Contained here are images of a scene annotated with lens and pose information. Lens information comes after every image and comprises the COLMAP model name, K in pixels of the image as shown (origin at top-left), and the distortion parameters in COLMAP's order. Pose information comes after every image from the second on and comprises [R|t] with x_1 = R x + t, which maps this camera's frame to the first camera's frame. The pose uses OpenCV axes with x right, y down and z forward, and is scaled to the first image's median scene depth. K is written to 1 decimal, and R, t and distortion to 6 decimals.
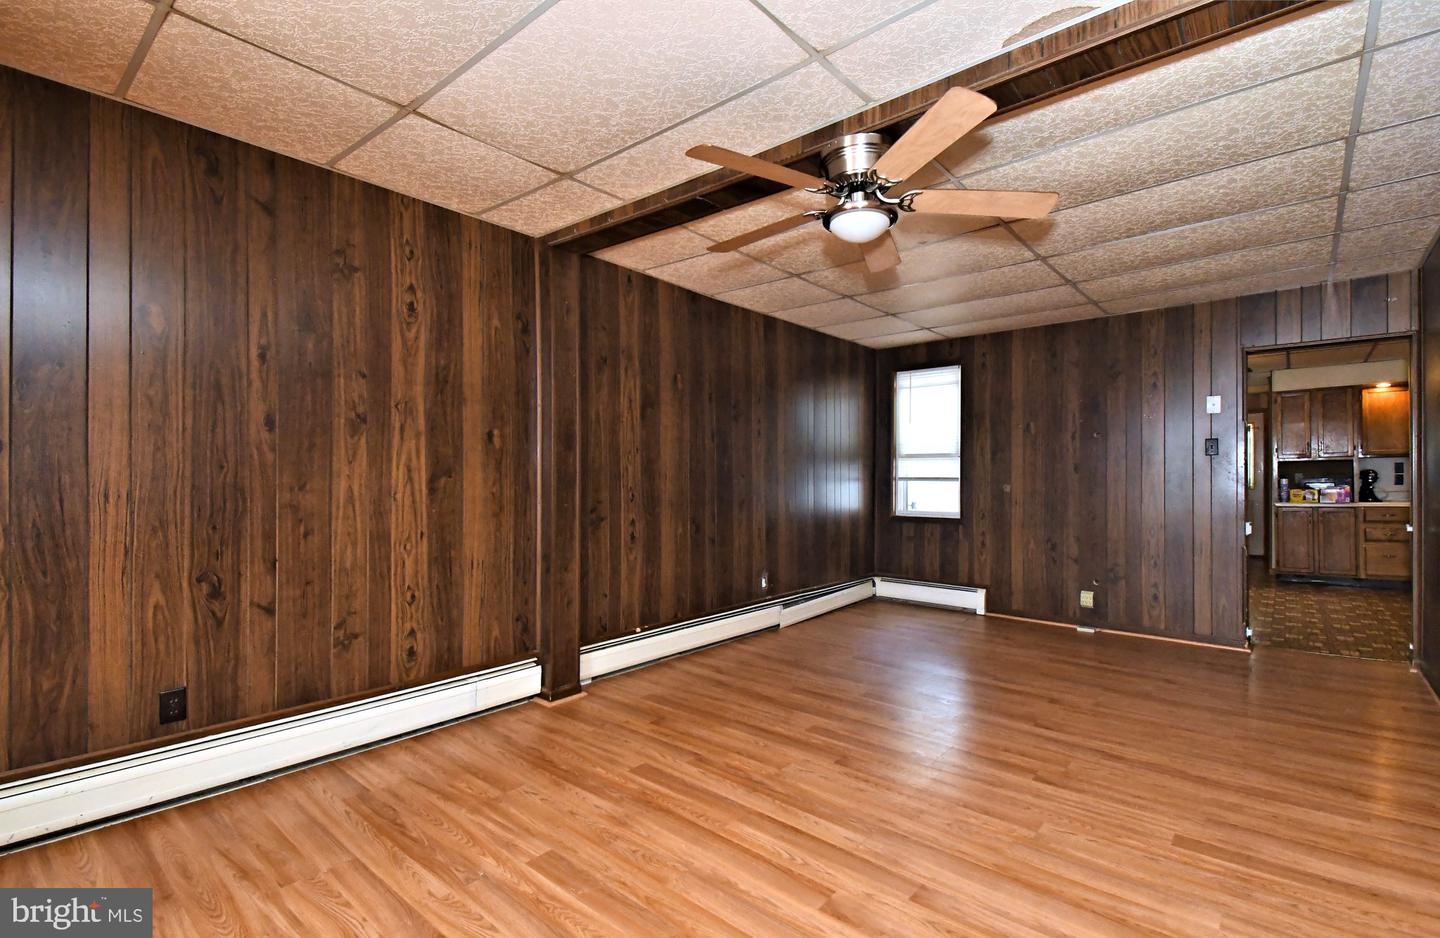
lens RADIAL K [[608.4, 0, 711.9], [0, 608.4, 473.2], [0, 0, 1]] dist [0.030498, -0.016008]
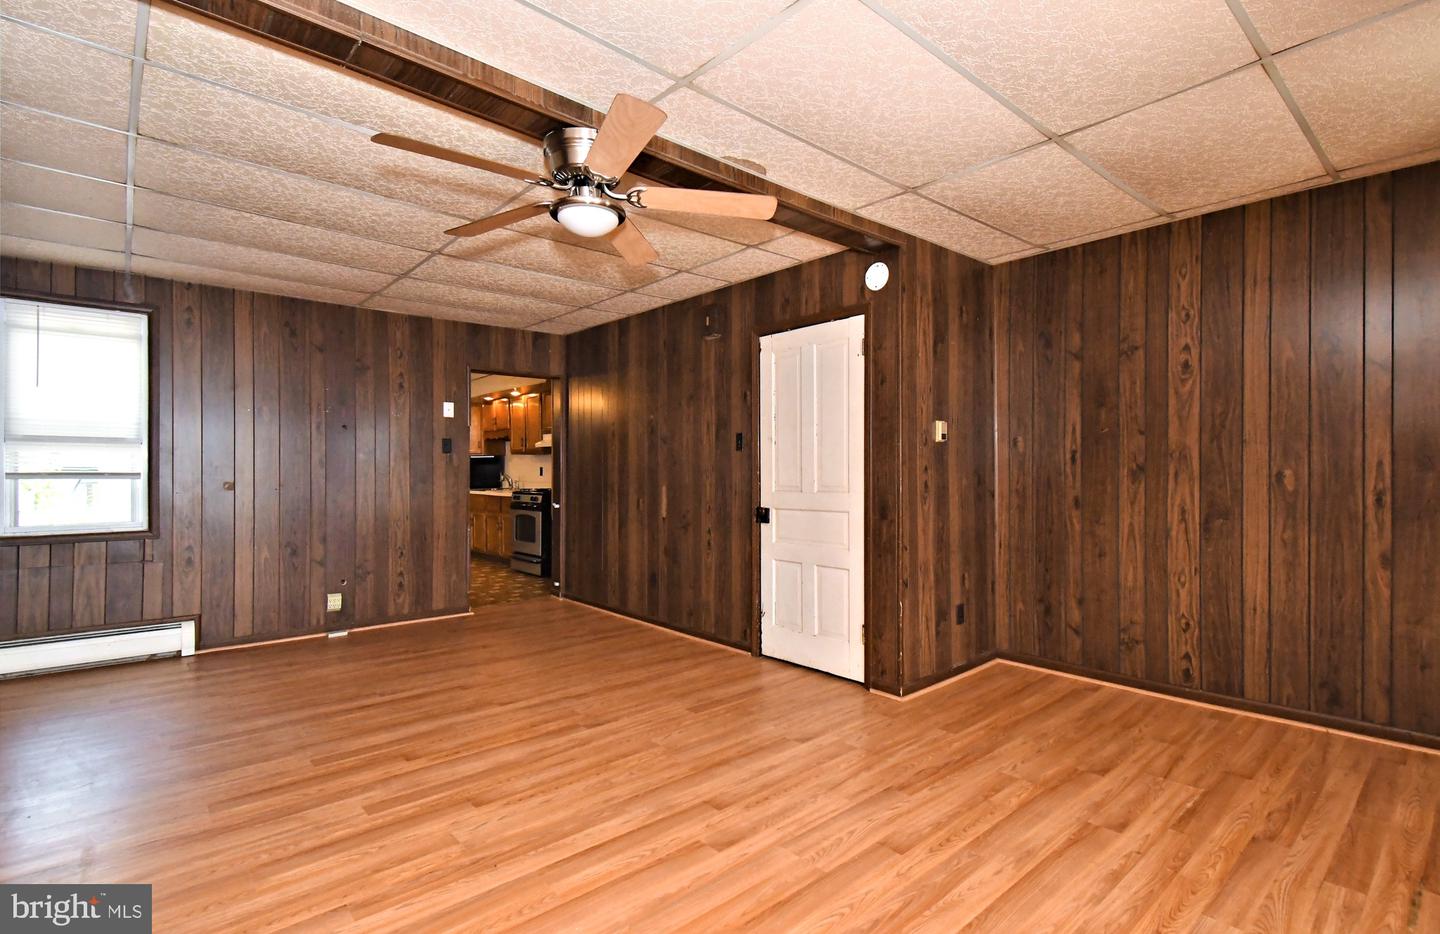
lens RADIAL K [[688.2, 0, 720.0], [0, 688.2, 467.0], [0, 0, 1]] dist [0.024329, -0.000055]
pose [[0.154697, 0.006622, 0.987940, -0.482238], [-0.005184, 0.999969, -0.005891, 0.002471], [-0.987948, -0.004210, 0.154727, 0.353660]]
